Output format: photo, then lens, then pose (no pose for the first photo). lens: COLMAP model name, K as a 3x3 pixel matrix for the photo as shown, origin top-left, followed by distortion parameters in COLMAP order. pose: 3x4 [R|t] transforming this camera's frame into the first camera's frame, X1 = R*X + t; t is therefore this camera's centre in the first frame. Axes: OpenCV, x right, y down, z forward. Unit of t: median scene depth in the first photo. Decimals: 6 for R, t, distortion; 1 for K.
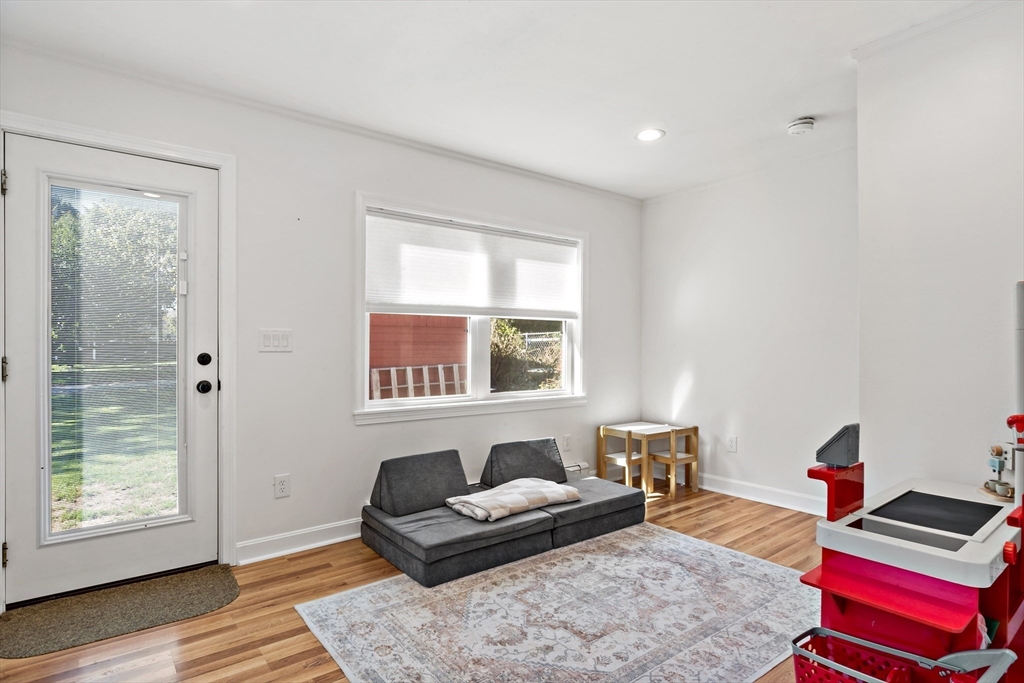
lens RADIAL K [[538.9, 0, 511.2], [0, 538.9, 350.6], [0, 0, 1]] dist [0.002266, 0.000105]
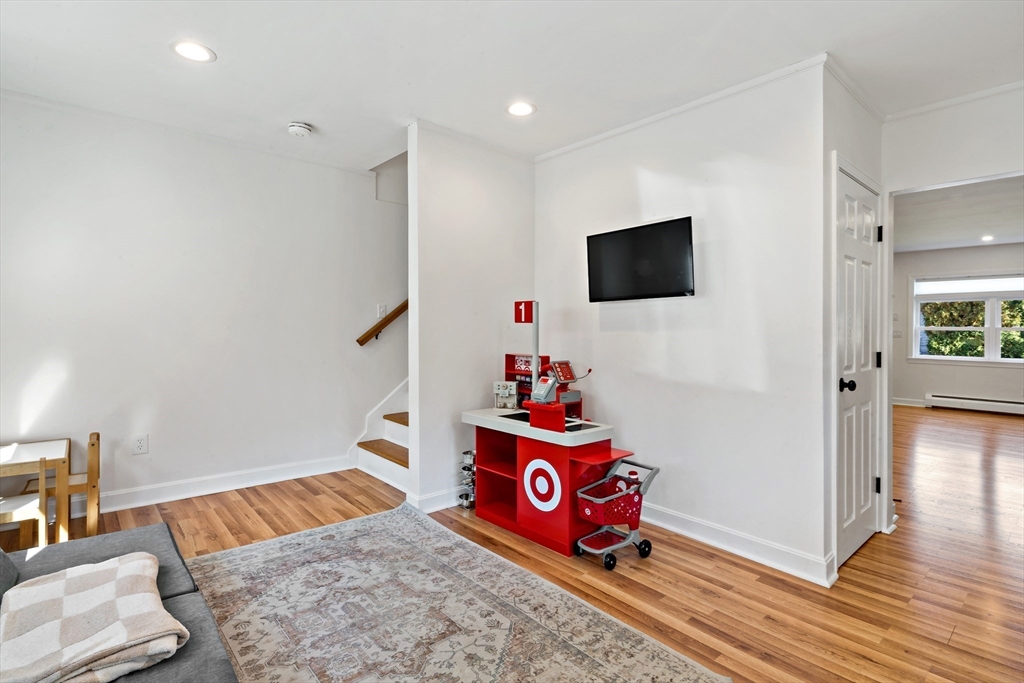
lens RADIAL K [[496.3, 0, 510.7], [0, 496.3, 333.4], [0, 0, 1]] dist [0.001163, 0.001883]
pose [[-0.051368, -0.004363, 0.998670, -0.573358], [-0.008702, 0.999954, 0.003921, -0.006148], [-0.998642, -0.008489, -0.051404, 0.716549]]
